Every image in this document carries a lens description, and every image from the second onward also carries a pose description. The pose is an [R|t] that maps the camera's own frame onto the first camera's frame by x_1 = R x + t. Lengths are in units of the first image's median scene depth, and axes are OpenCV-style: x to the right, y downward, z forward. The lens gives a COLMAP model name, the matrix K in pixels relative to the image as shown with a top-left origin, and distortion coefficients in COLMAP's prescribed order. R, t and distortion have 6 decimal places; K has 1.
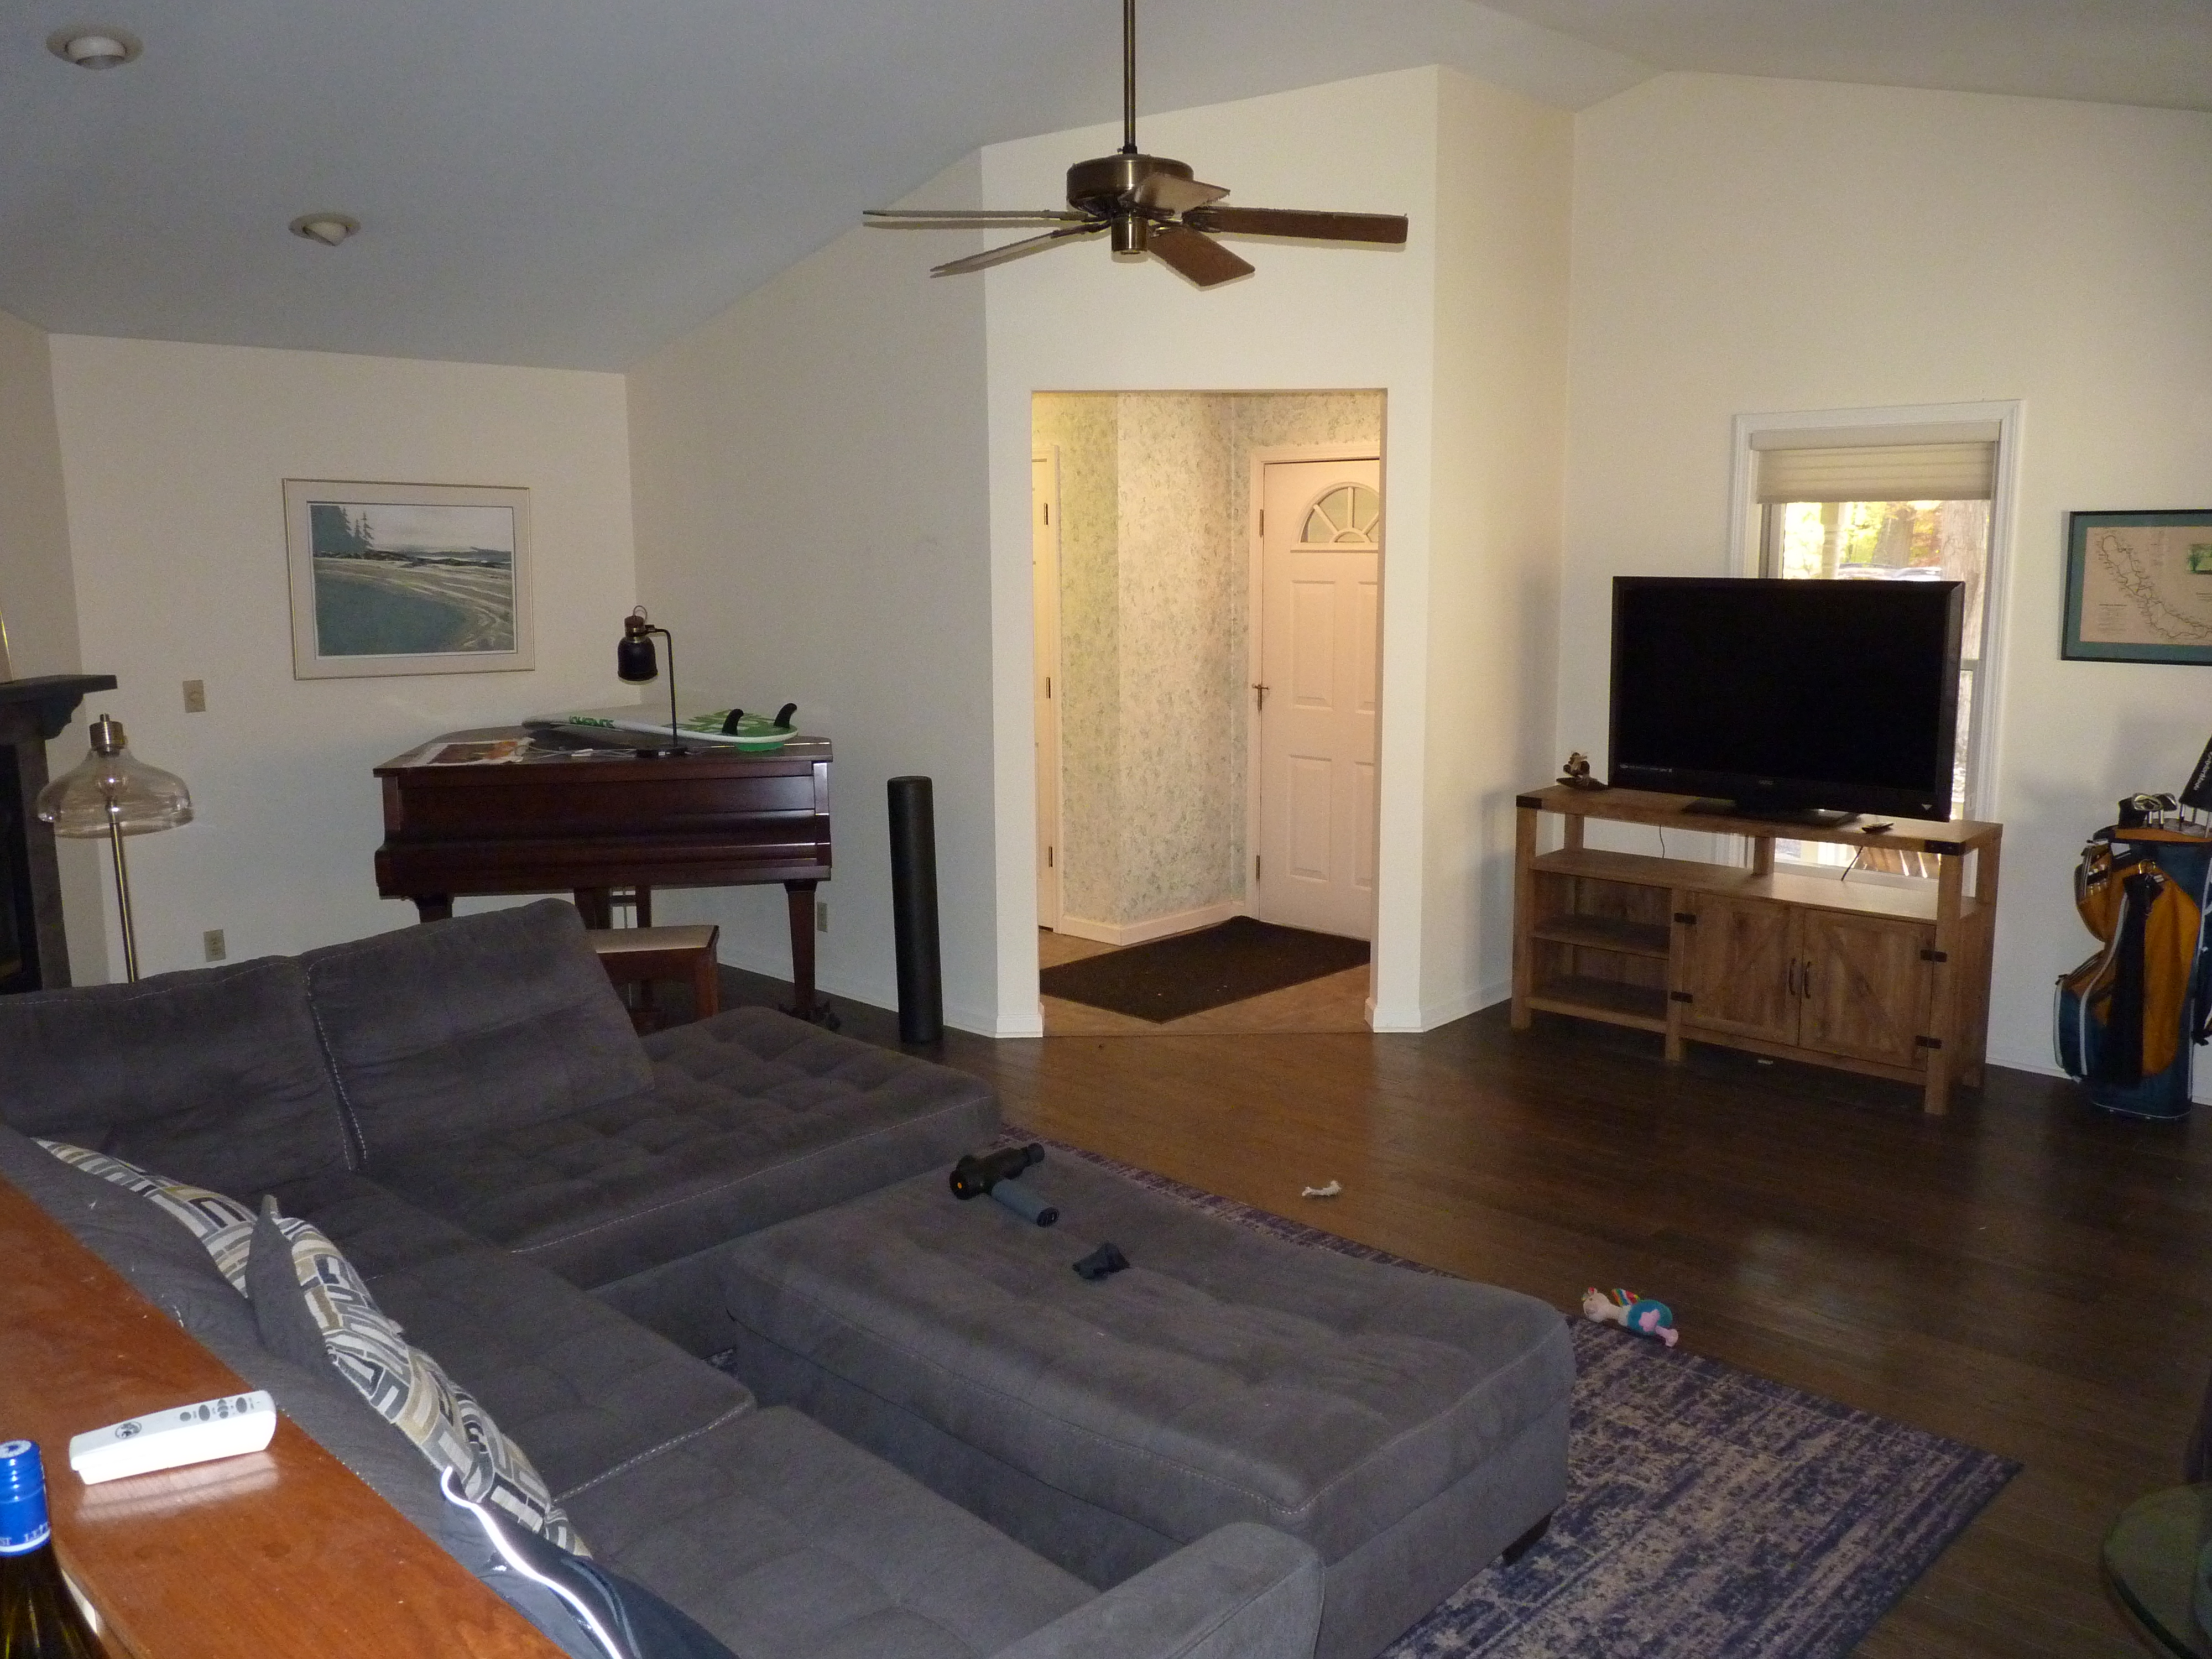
lens RADIAL K [[1765.7, 0, 1098.9], [0, 1765.7, 839.4], [0, 0, 1]] dist [-0.029313, 0.002739]
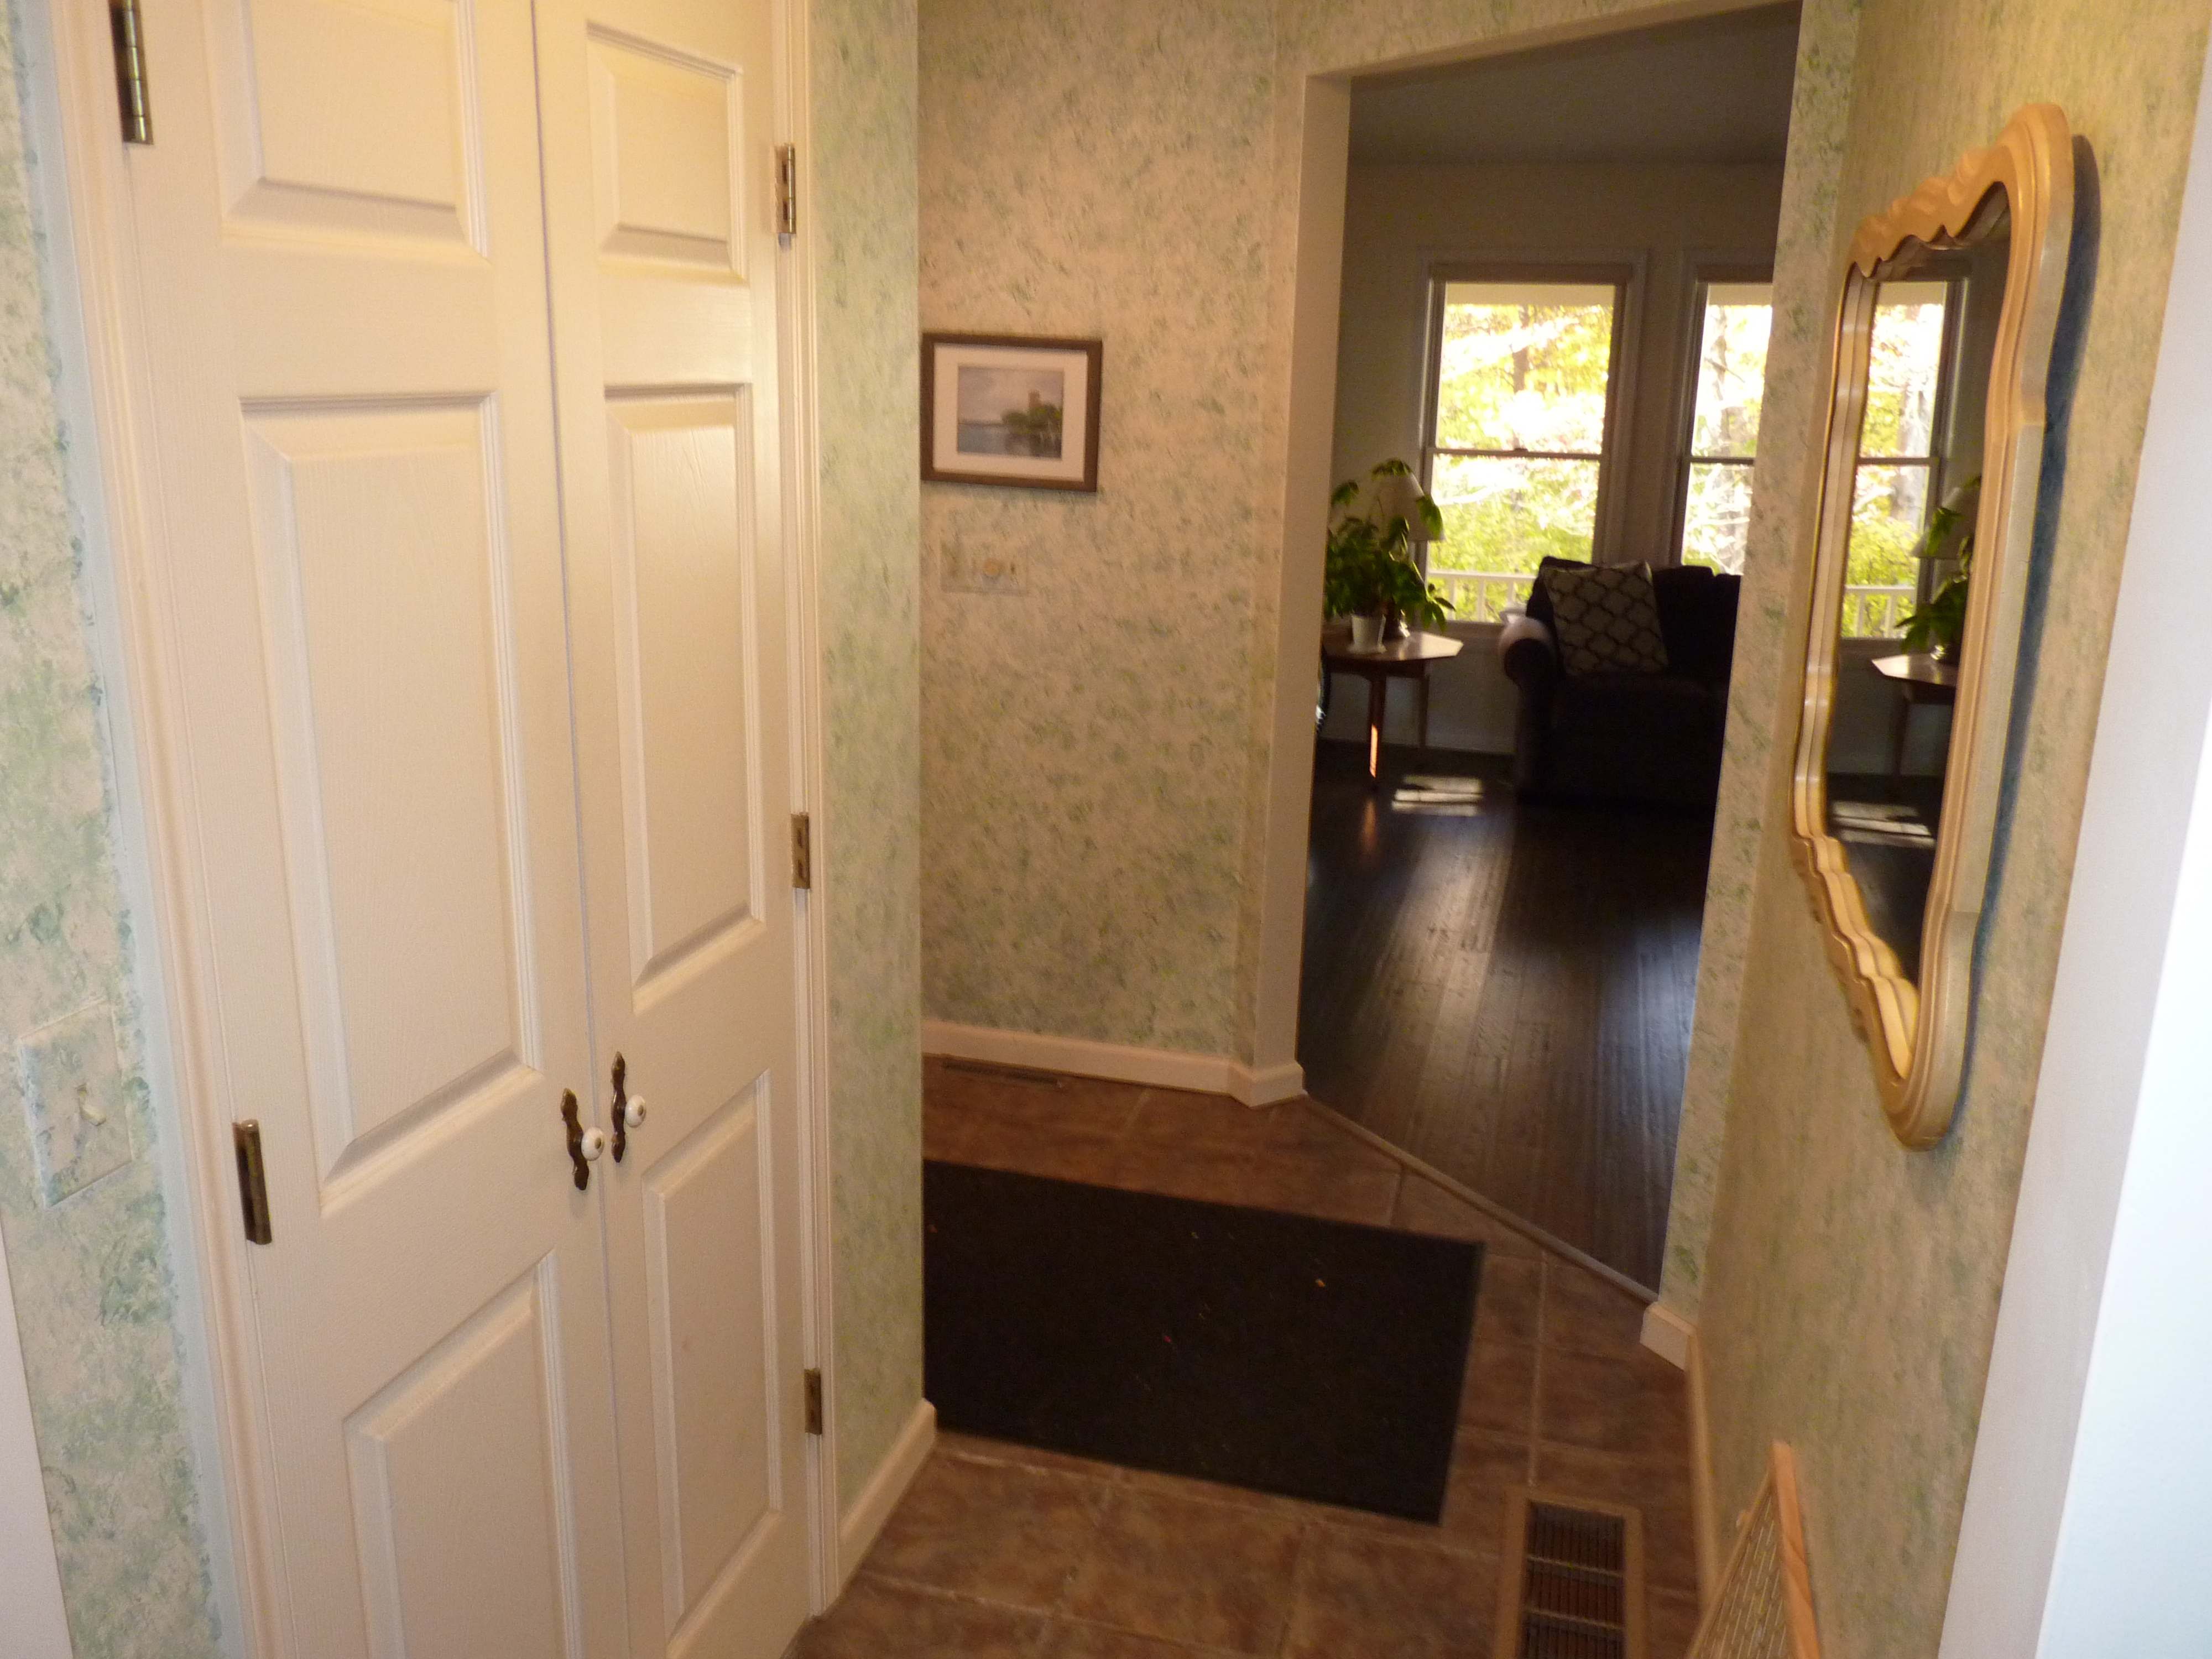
lens RADIAL K [[1774.7, 0, 1106.0], [0, 1774.7, 829.5], [0, 0, 1]] dist [0.008346, 0.002282]
pose [[-0.475872, -0.229682, 0.848995, -0.288394], [0.129468, 0.936490, 0.325921, -0.174714], [-0.869933, 0.265014, -0.415913, 1.084261]]
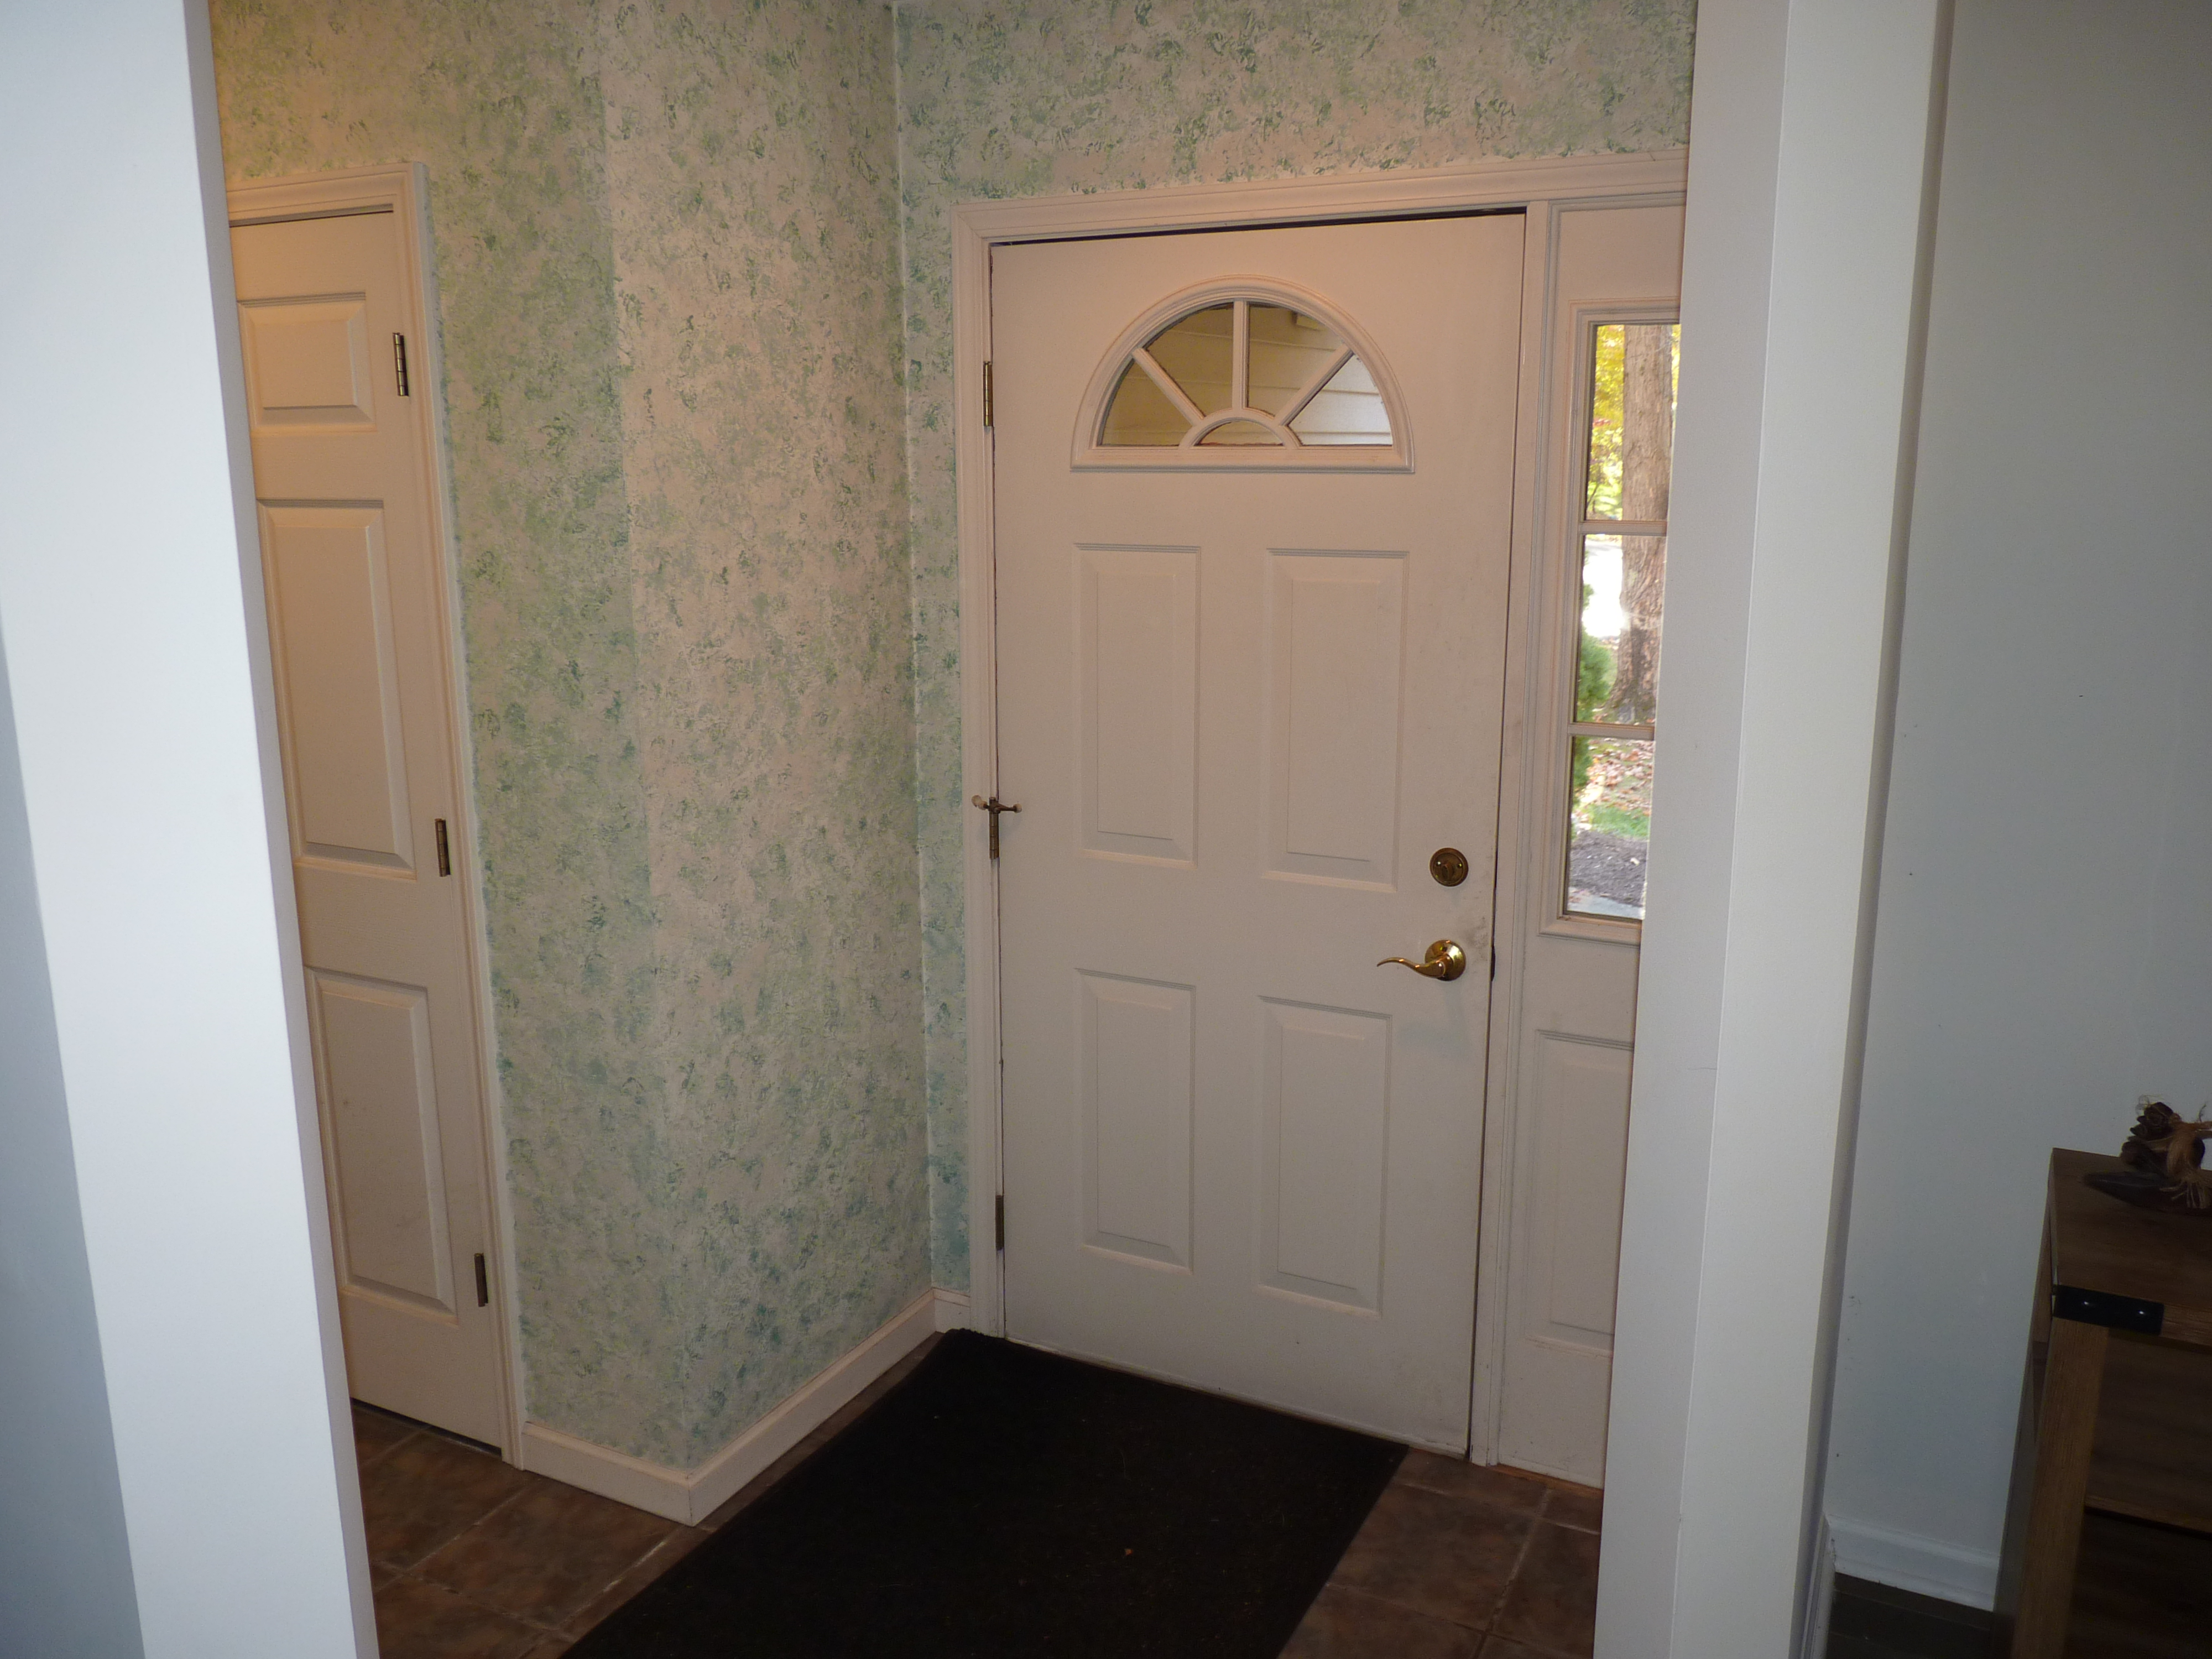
lens RADIAL K [[1765.7, 0, 1098.9], [0, 1765.7, 839.4], [0, 0, 1]] dist [-0.029313, 0.002739]
pose [[0.956880, -0.059447, 0.284335, -0.002086], [0.044795, 0.997325, 0.057765, -0.103415], [-0.287008, -0.042537, 0.956983, 0.618428]]
